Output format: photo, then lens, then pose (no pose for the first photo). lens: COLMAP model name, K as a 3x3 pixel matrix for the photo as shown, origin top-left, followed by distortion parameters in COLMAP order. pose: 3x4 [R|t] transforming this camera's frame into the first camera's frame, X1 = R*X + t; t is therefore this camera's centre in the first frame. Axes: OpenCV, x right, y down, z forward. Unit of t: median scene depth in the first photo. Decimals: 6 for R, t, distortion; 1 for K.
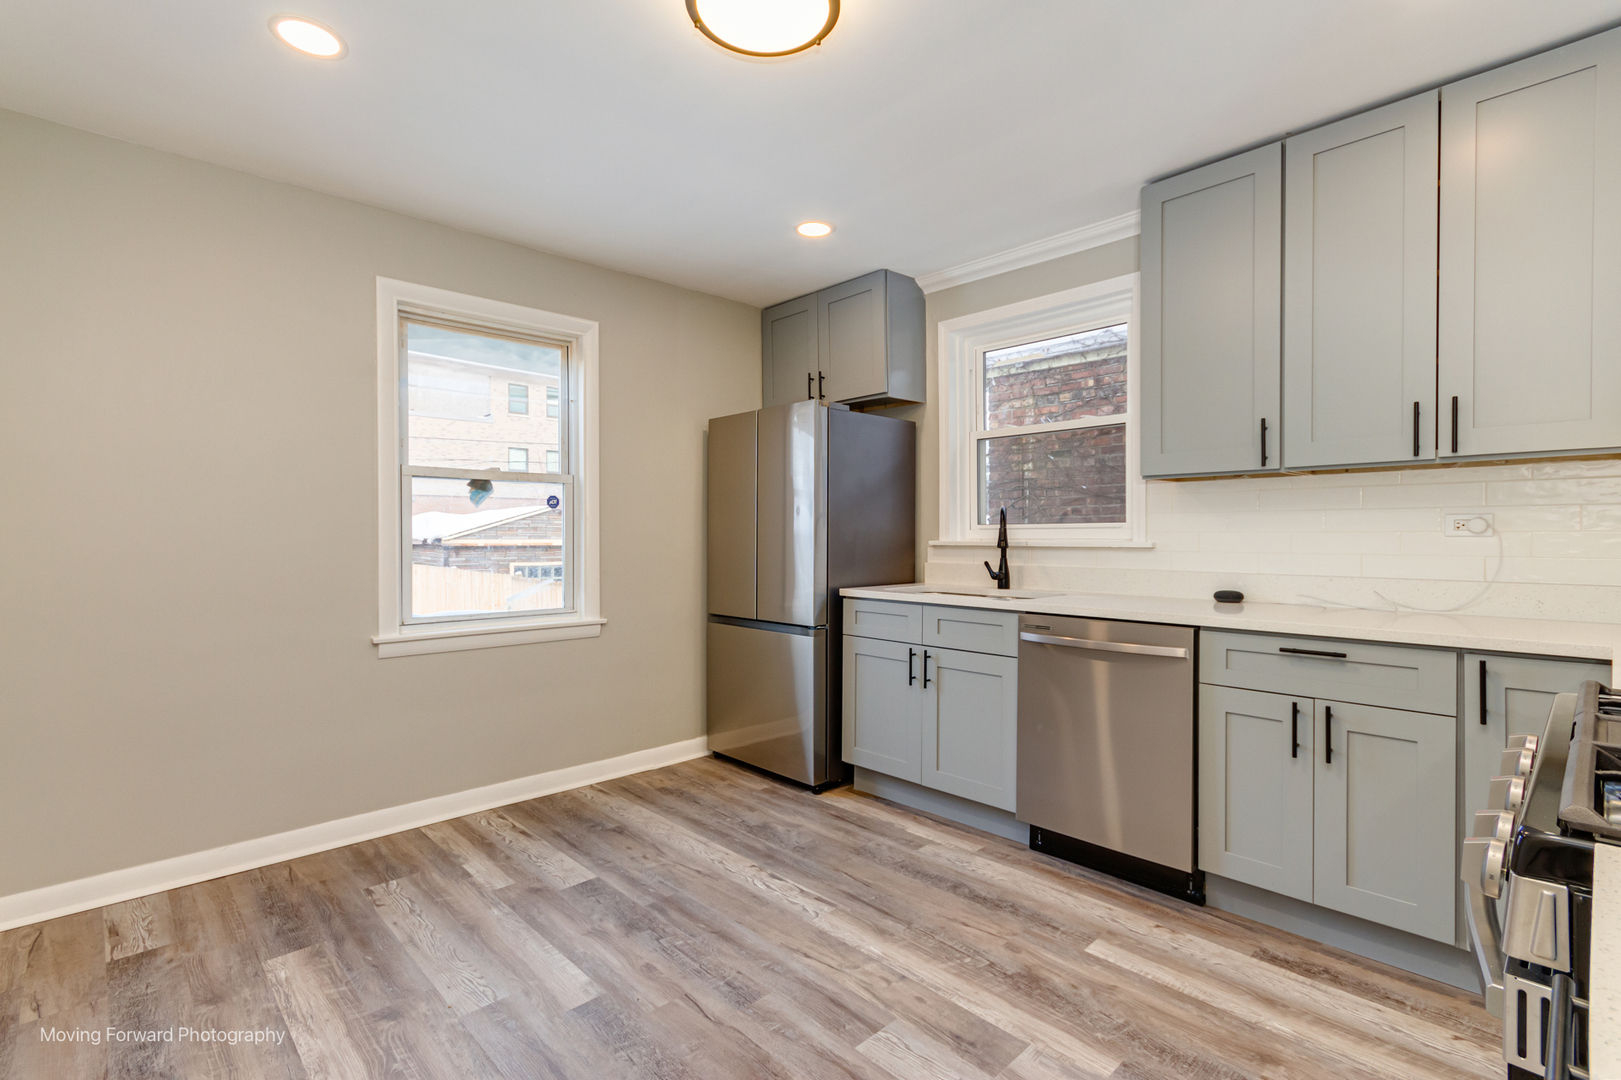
lens RADIAL K [[740.8, 0, 805.4], [0, 740.8, 539.5], [0, 0, 1]] dist [0.008570, 0.000058]
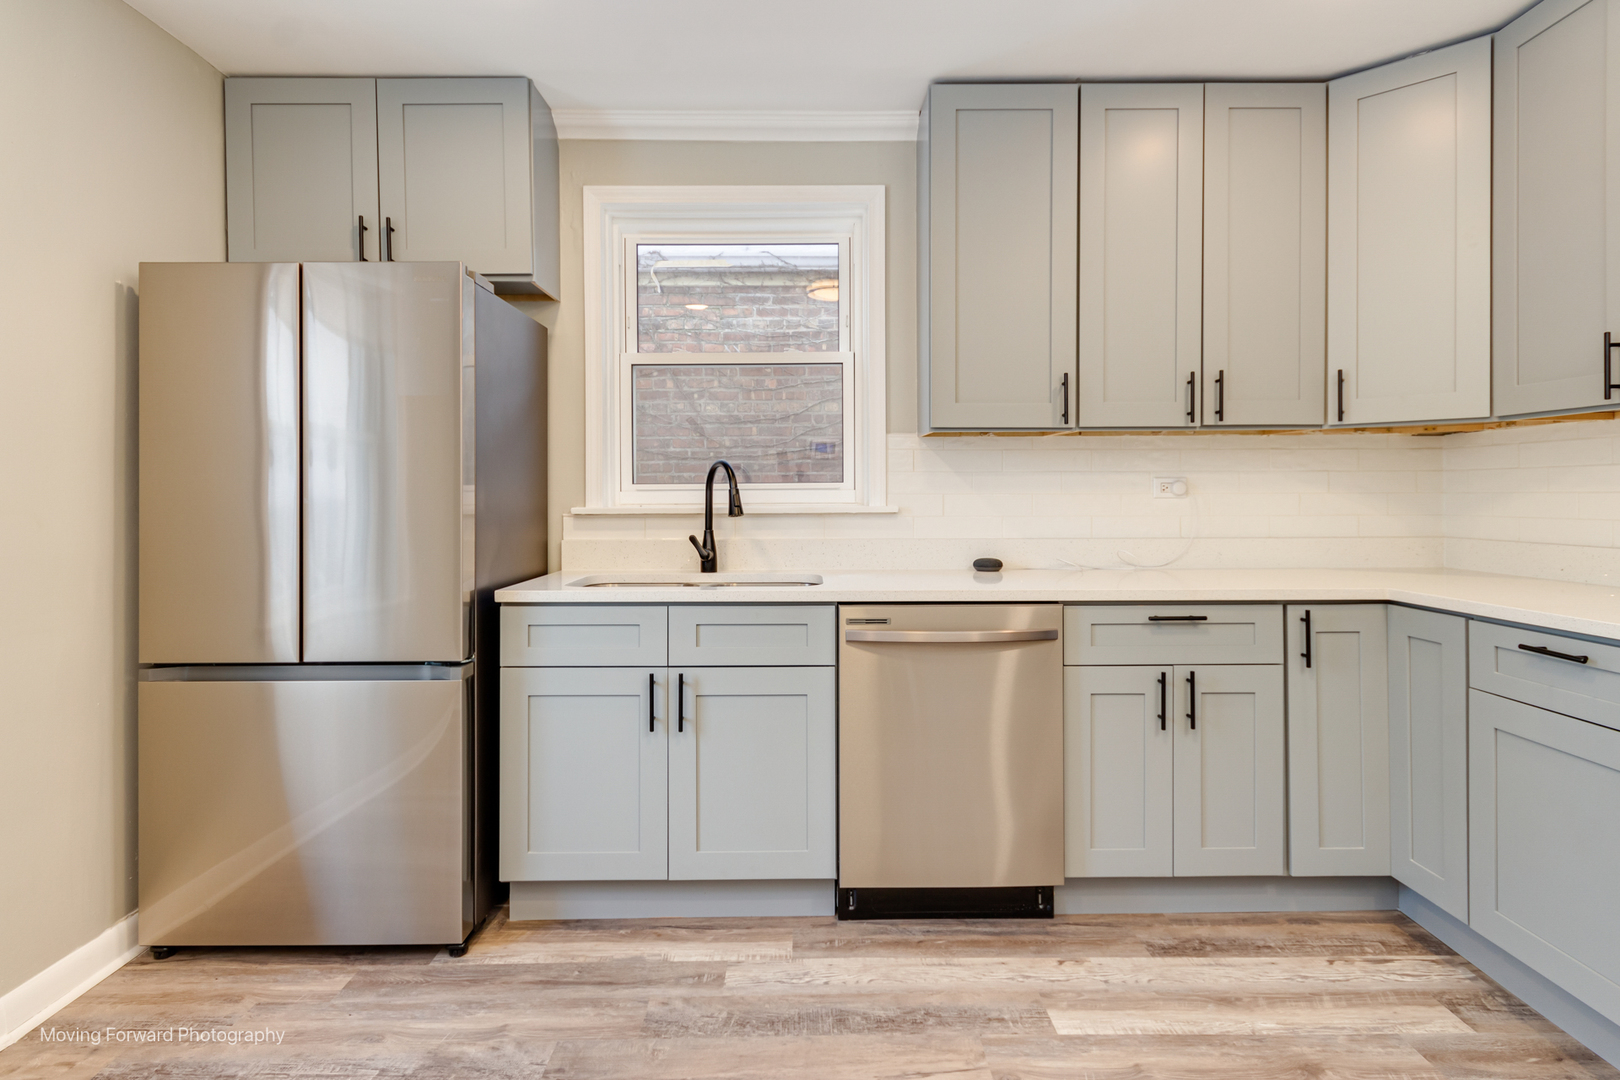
lens RADIAL K [[851.5, 0, 797.9], [0, 851.5, 497.1], [0, 0, 1]] dist [0.003658, 0.001524]
pose [[0.687114, -0.003832, 0.726540, -0.347138], [0.008174, 0.999964, -0.002456, -0.005569], [-0.726504, 0.007626, 0.687120, 0.443334]]
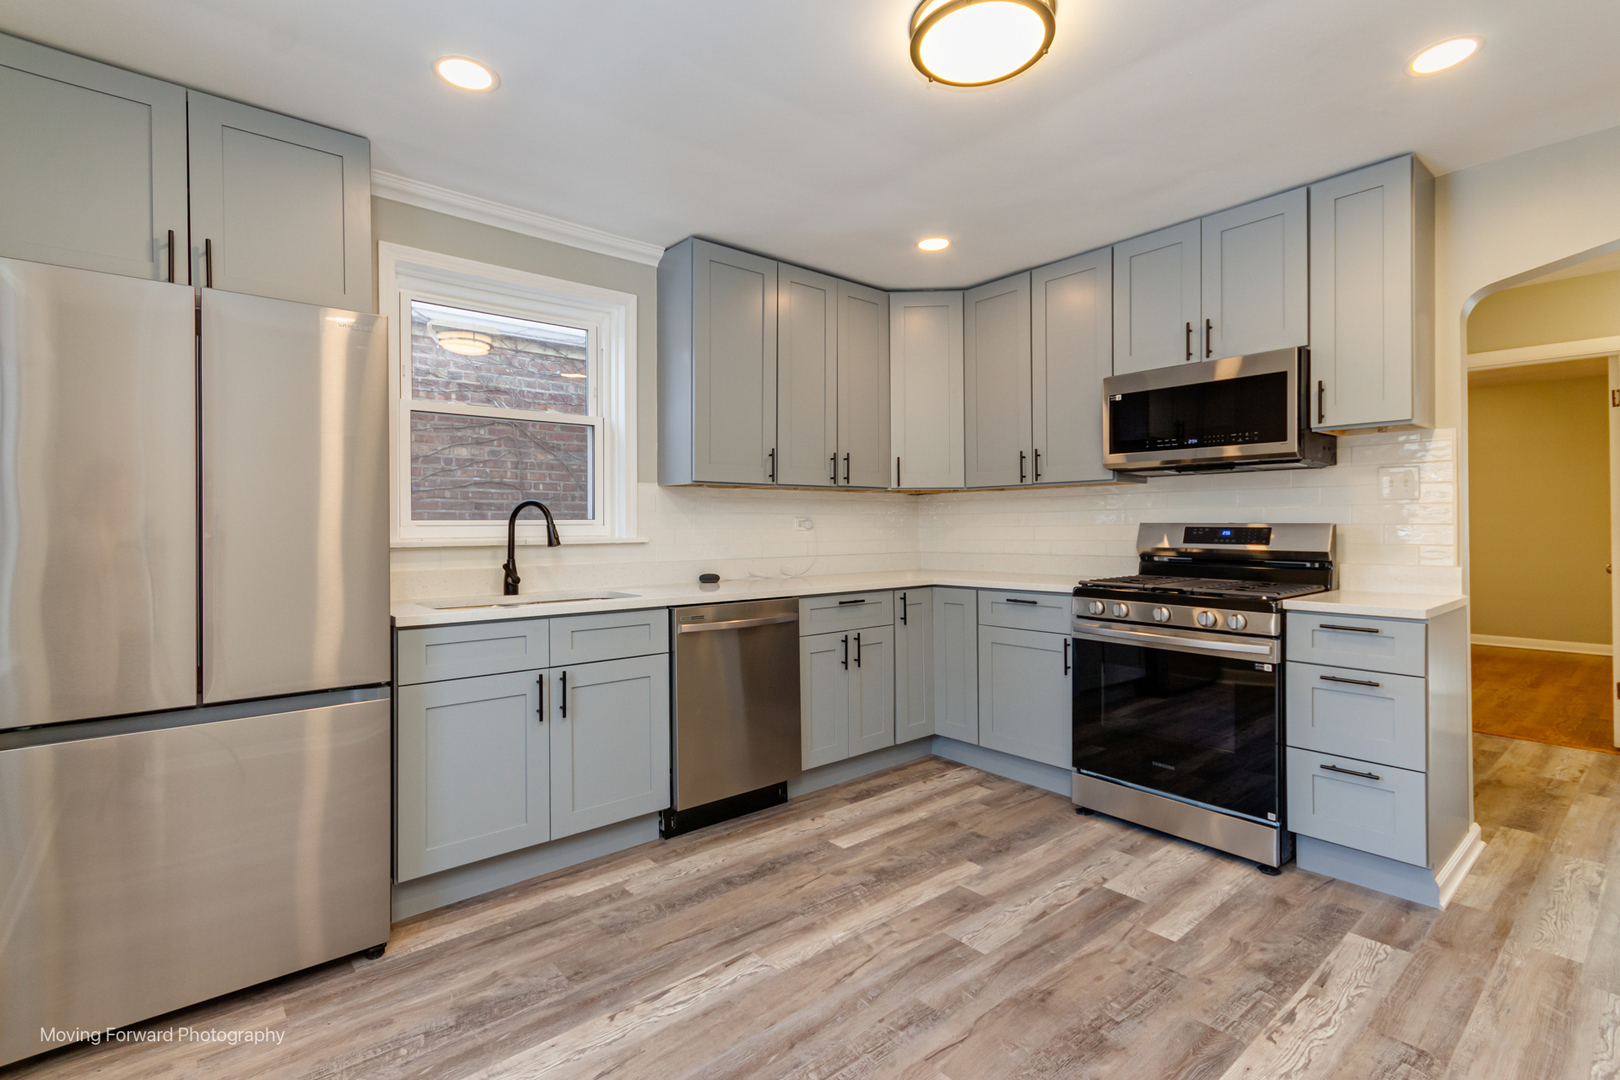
lens RADIAL K [[761.0, 0, 800.5], [0, 761.0, 527.6], [0, 0, 1]] dist [0.001405, 0.000827]
pose [[0.060759, 0.002979, 0.998148, -0.733108], [0.014636, 0.999885, -0.003875, -0.003866], [-0.998045, 0.014845, 0.060708, 0.751582]]
